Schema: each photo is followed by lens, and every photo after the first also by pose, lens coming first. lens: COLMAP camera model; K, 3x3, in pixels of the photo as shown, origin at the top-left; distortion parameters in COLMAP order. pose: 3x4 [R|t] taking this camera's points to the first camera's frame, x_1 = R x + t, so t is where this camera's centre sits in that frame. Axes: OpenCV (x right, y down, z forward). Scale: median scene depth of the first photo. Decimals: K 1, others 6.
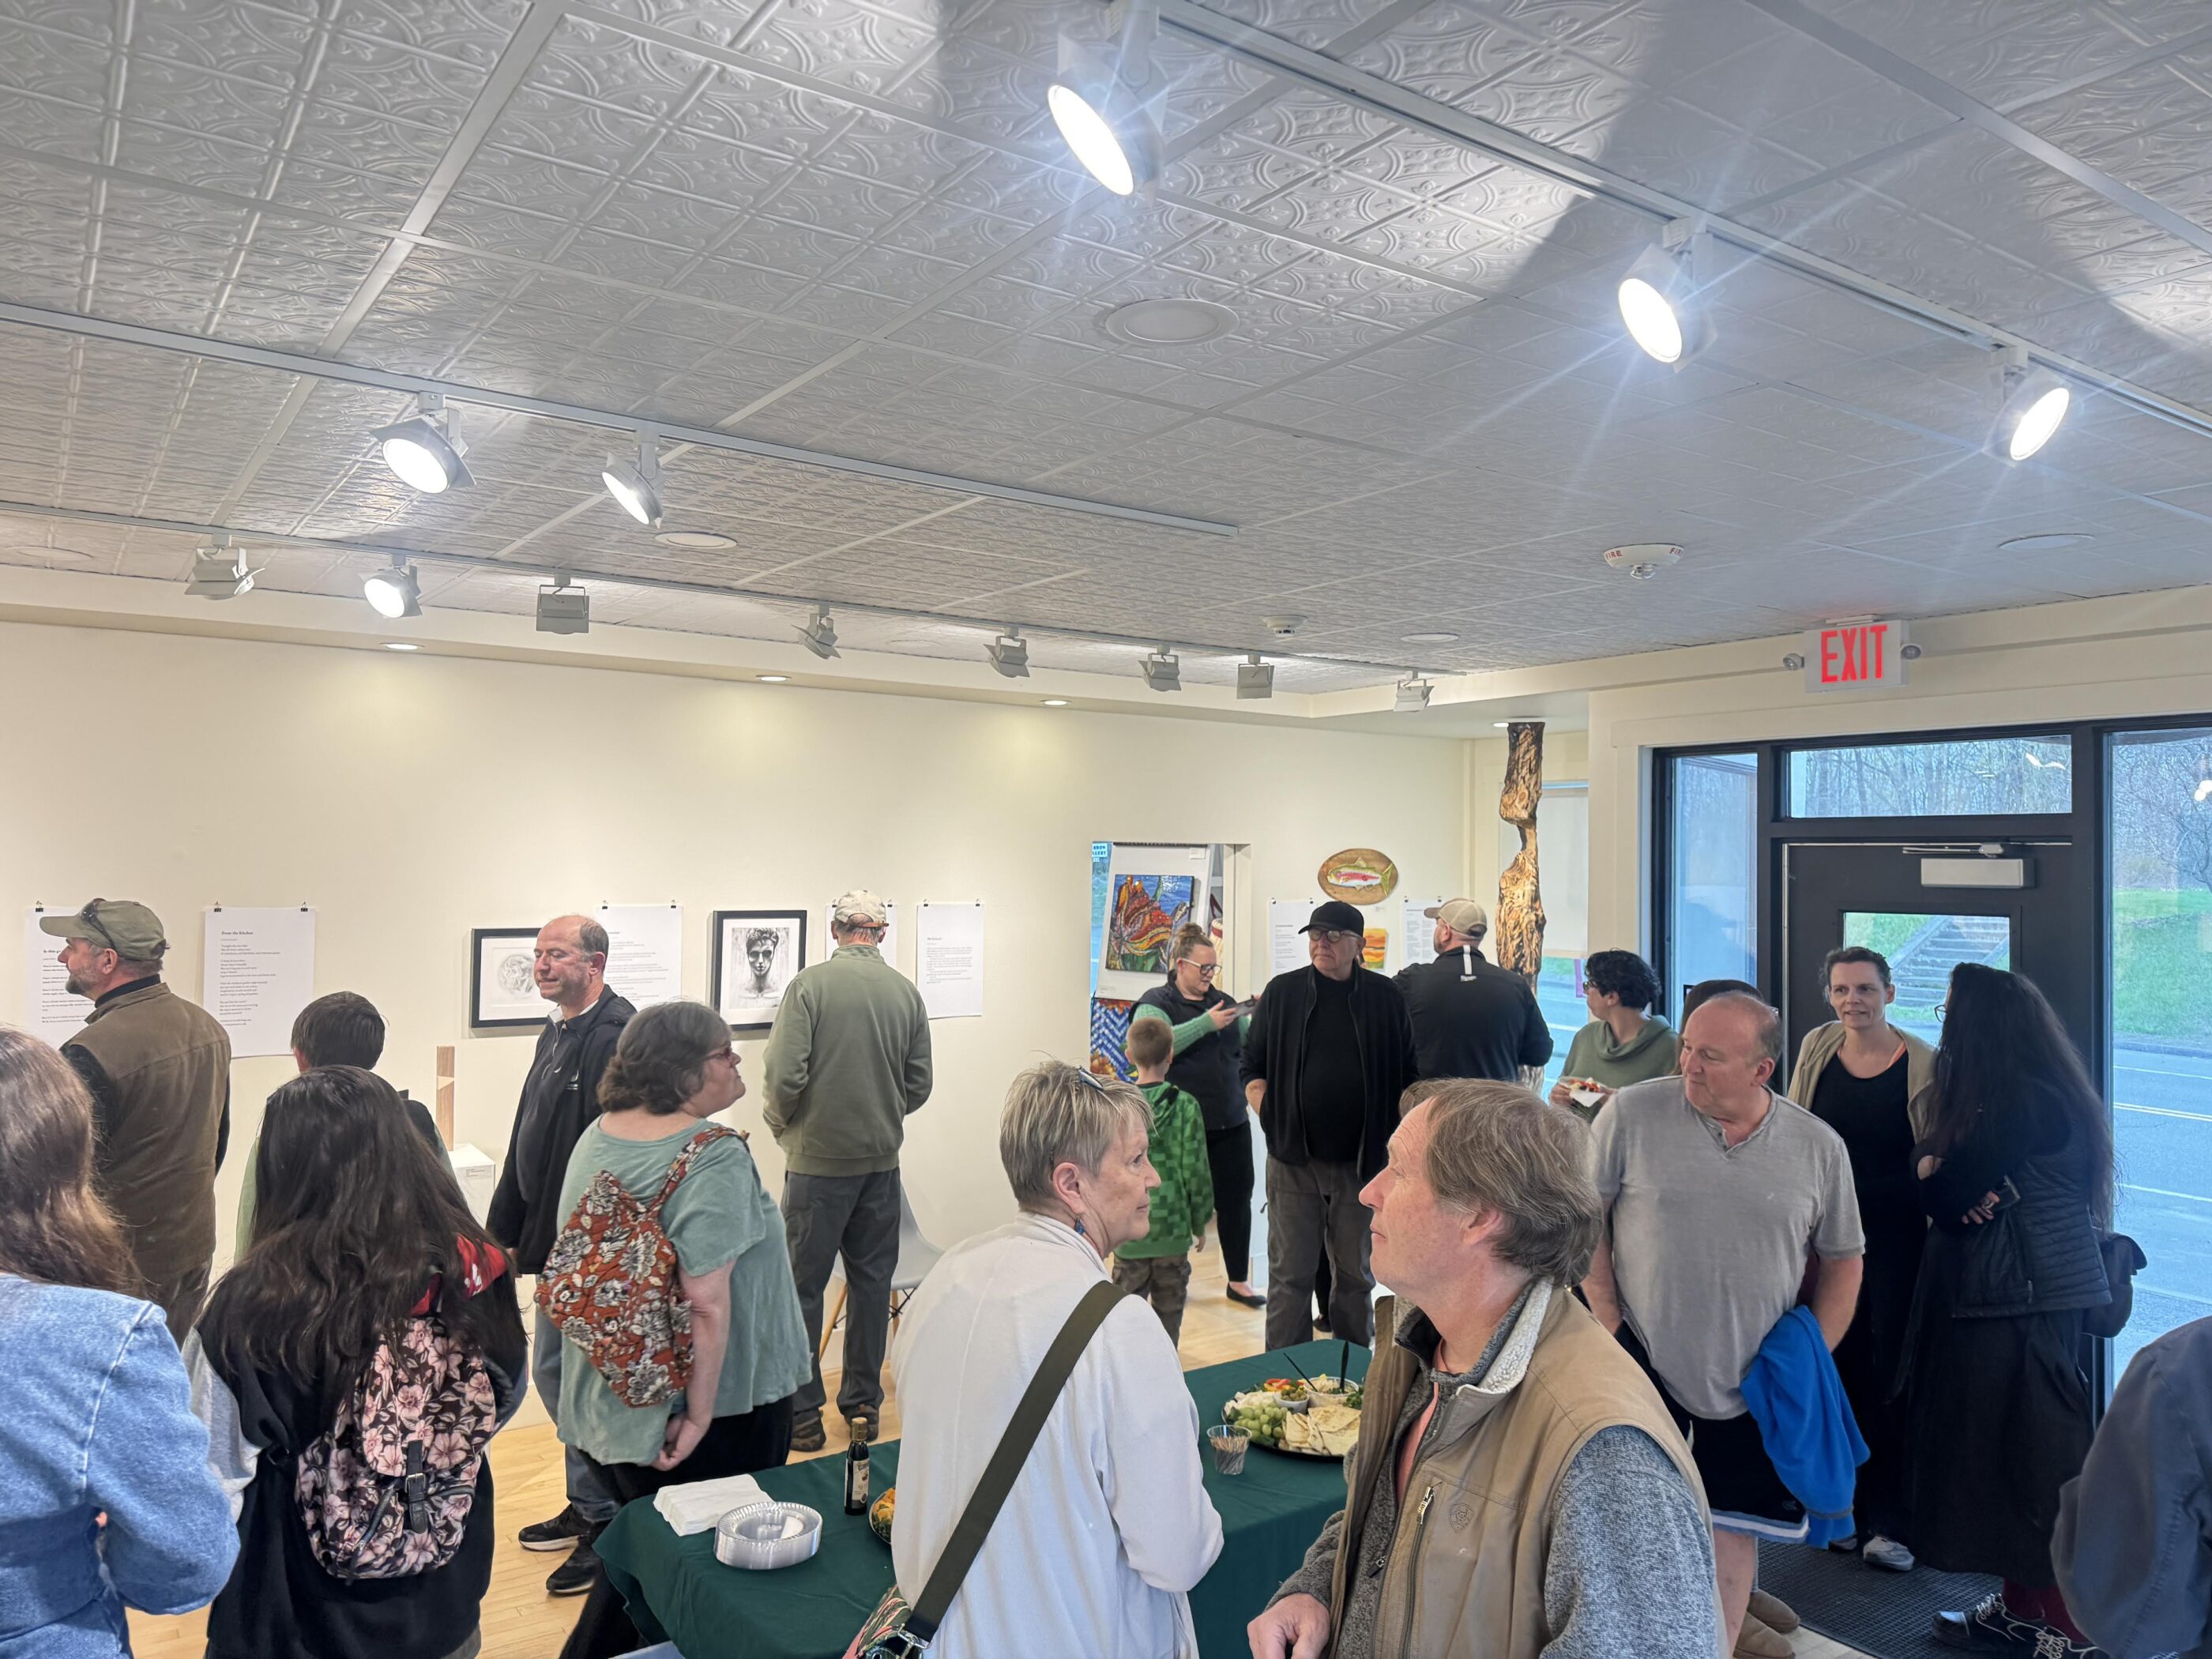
lens RADIAL K [[1556.6, 0, 1115.7], [0, 1556.6, 837.8], [0, 0, 1]] dist [0.034958, -0.040888]
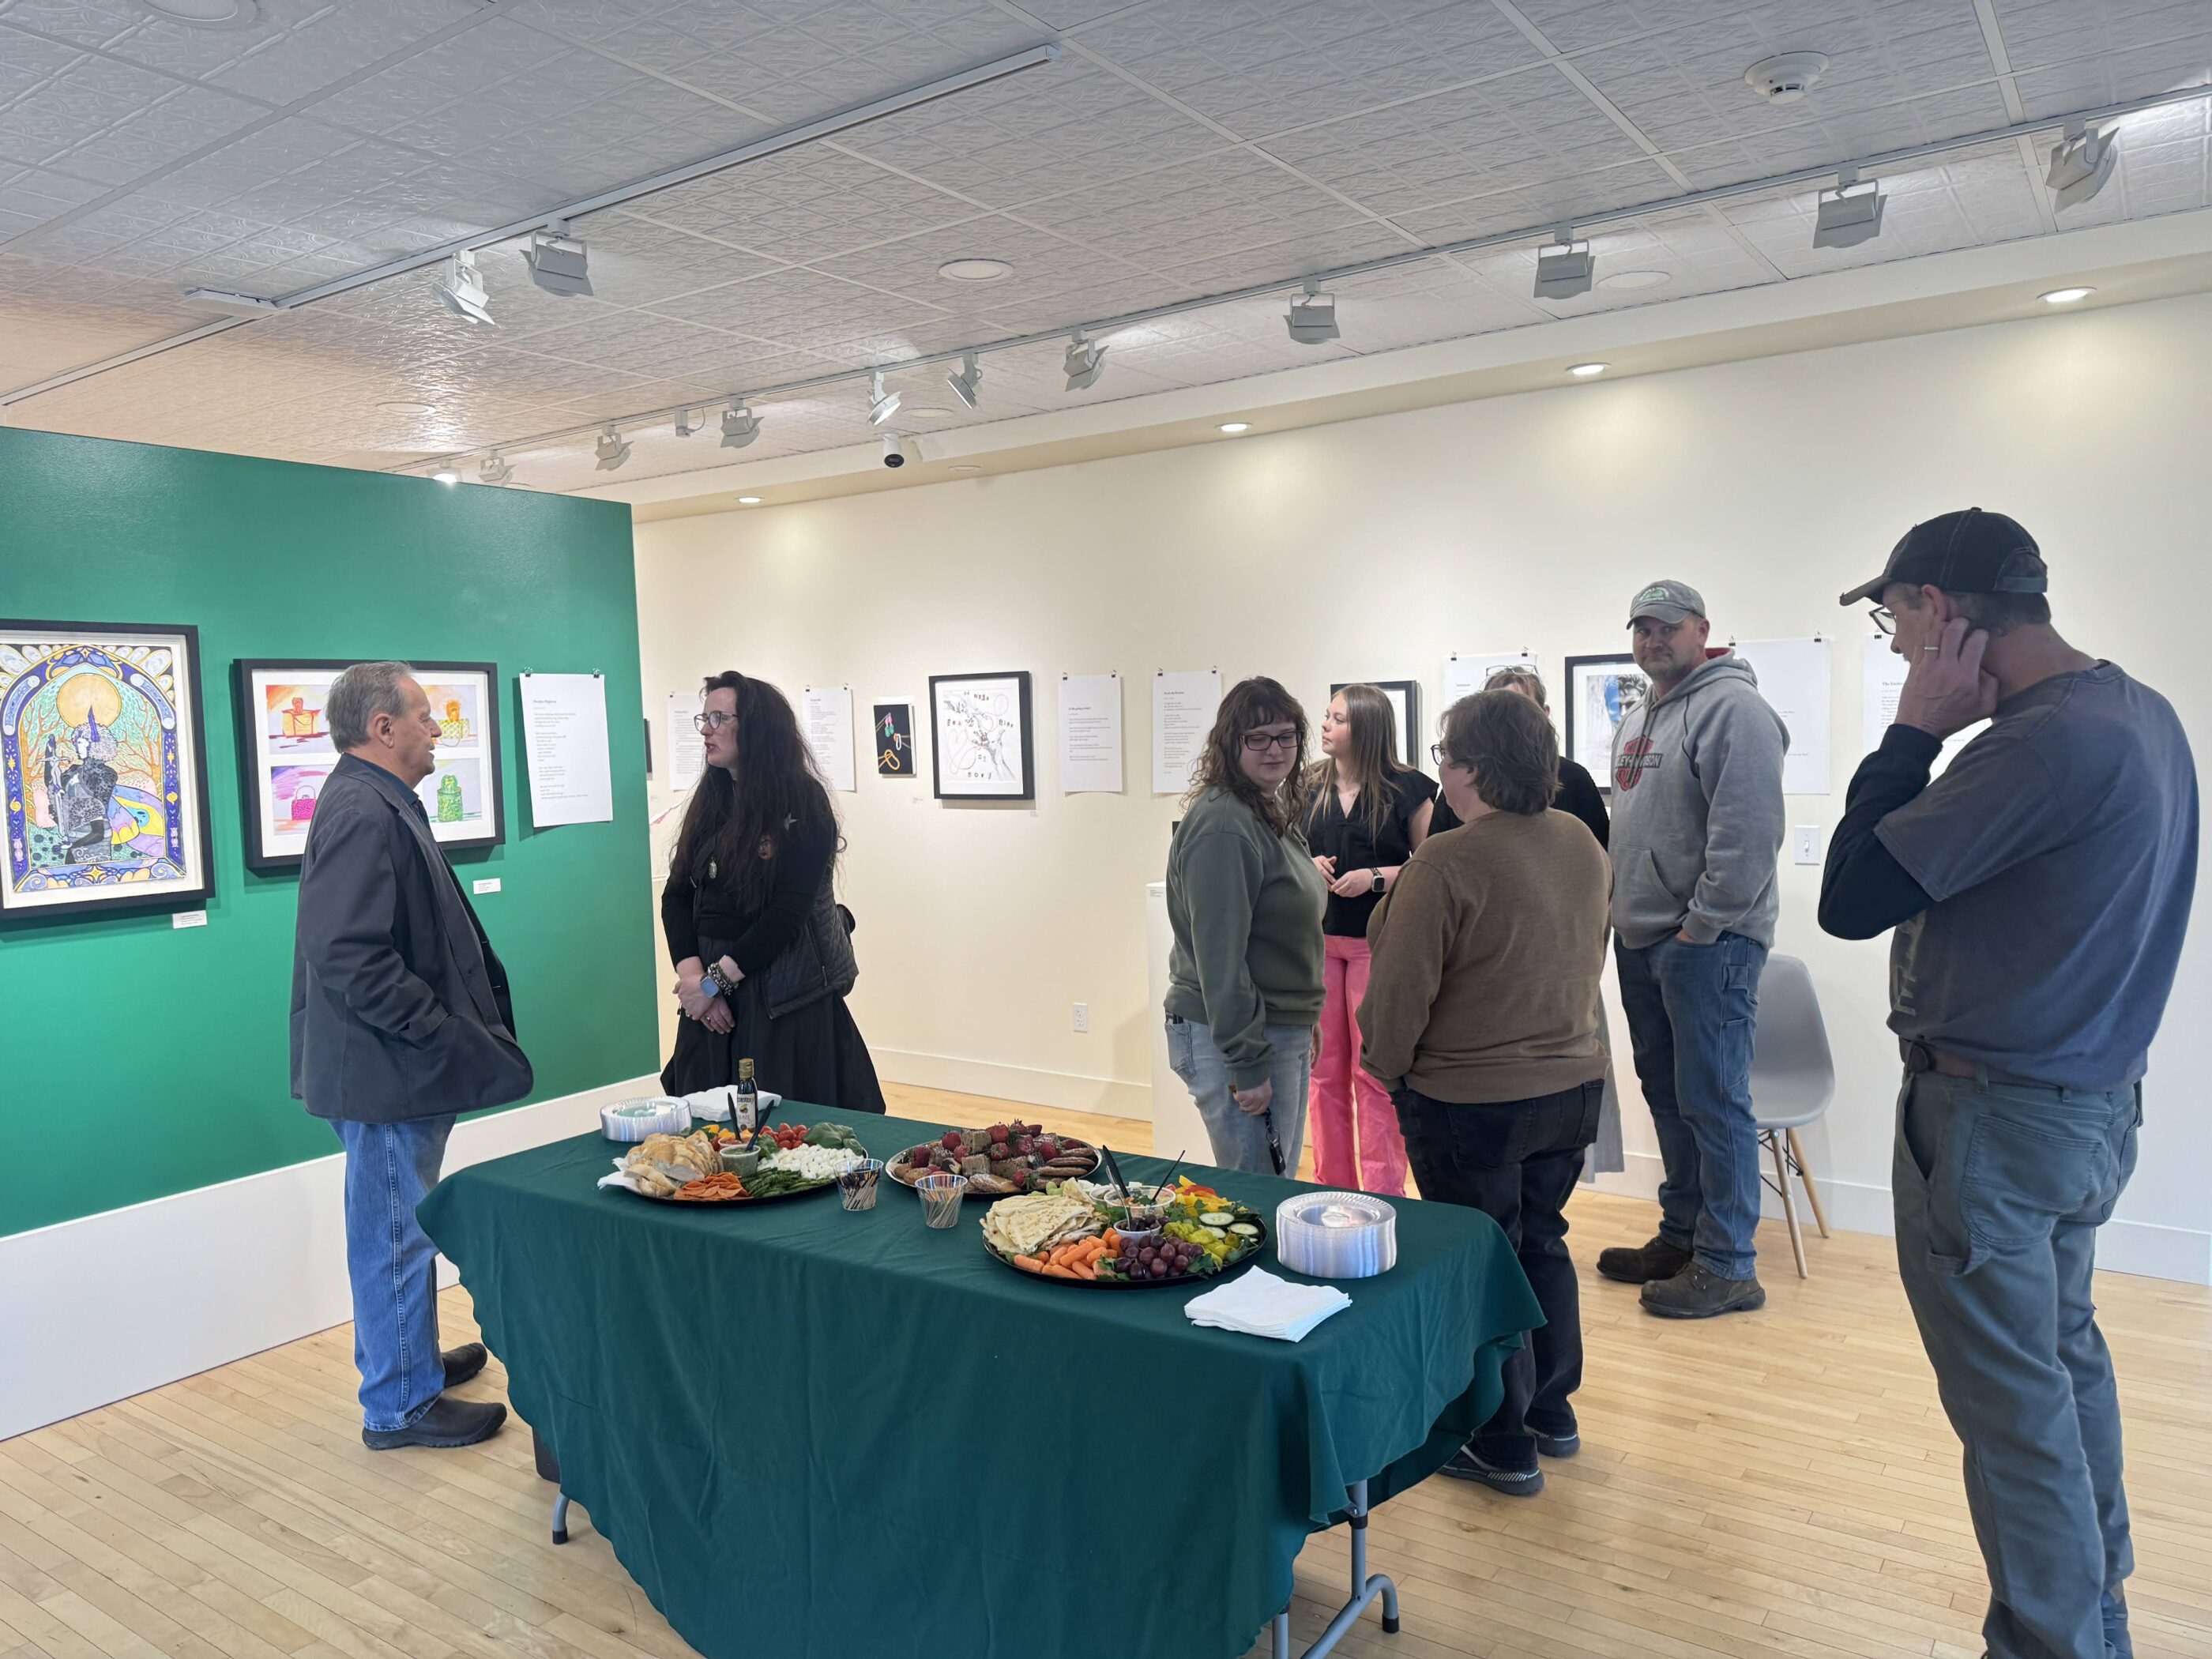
lens RADIAL K [[1556.6, 0, 1115.7], [0, 1556.6, 837.8], [0, 0, 1]] dist [0.034958, -0.040888]
pose [[0.349323, 0.049203, -0.935709, 0.543948], [0.052187, 0.996049, 0.071859, 0.081010], [0.935548, -0.073933, 0.345375, 0.510688]]
